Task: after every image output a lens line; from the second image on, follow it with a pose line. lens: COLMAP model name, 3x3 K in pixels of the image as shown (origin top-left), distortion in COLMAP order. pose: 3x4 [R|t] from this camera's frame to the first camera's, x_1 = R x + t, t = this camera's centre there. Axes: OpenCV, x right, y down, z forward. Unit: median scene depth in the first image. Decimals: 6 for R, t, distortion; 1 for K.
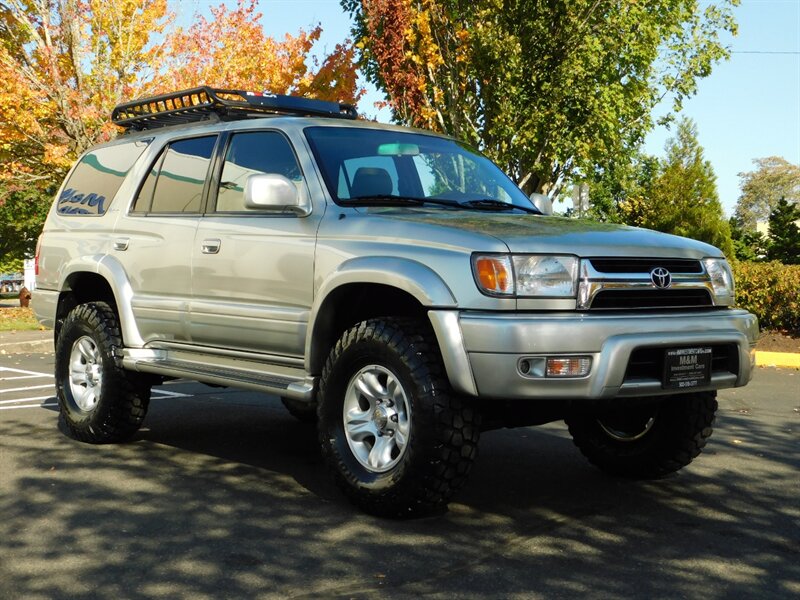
lens RADIAL K [[1177.5, 0, 398.8], [0, 1177.5, 297.9], [0, 0, 1]] dist [0.035560, 0.000000]
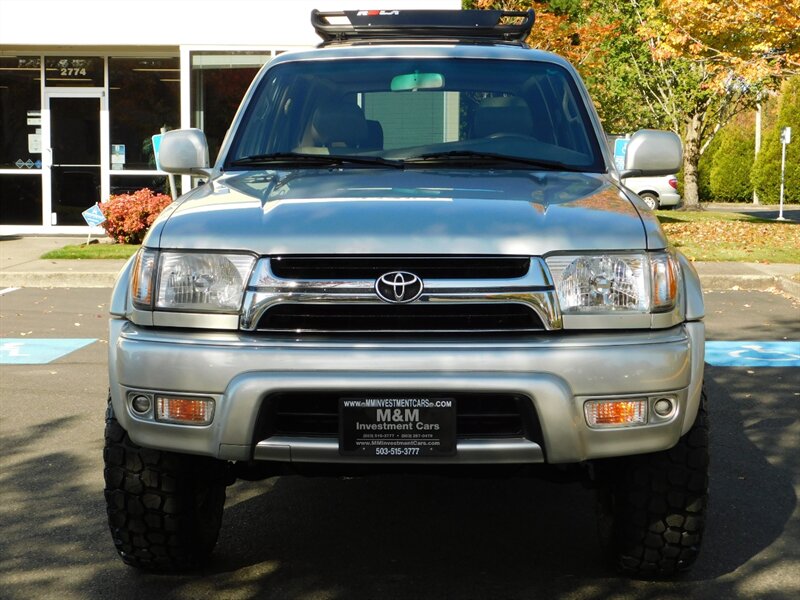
lens RADIAL K [[1315.4, 0, 399.0], [0, 1315.4, 298.1], [0, 0, 1]] dist [-0.067645, 0.000000]
pose [[0.744307, 0.061133, -0.665033, 0.334050], [-0.006285, 0.996399, 0.084560, -0.034196], [0.667808, -0.058759, 0.742011, 0.210345]]
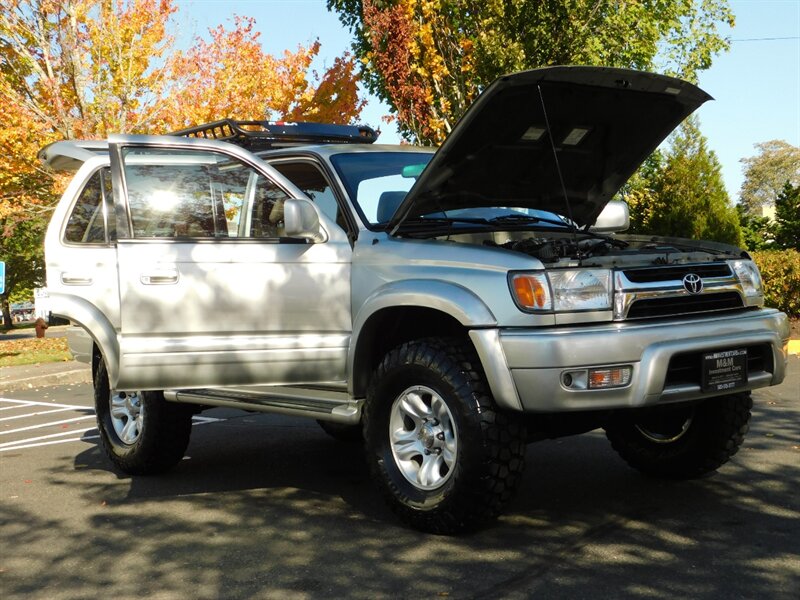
lens RADIAL K [[1177.5, 0, 403.0], [0, 1177.5, 299.4], [0, 0, 1]] dist [0.035560, 0.000000]
pose [[0.998125, -0.061095, -0.003634, -0.011955], [0.061083, 0.998127, -0.003312, -0.007249], [0.003830, 0.003083, 0.999988, -0.011380]]
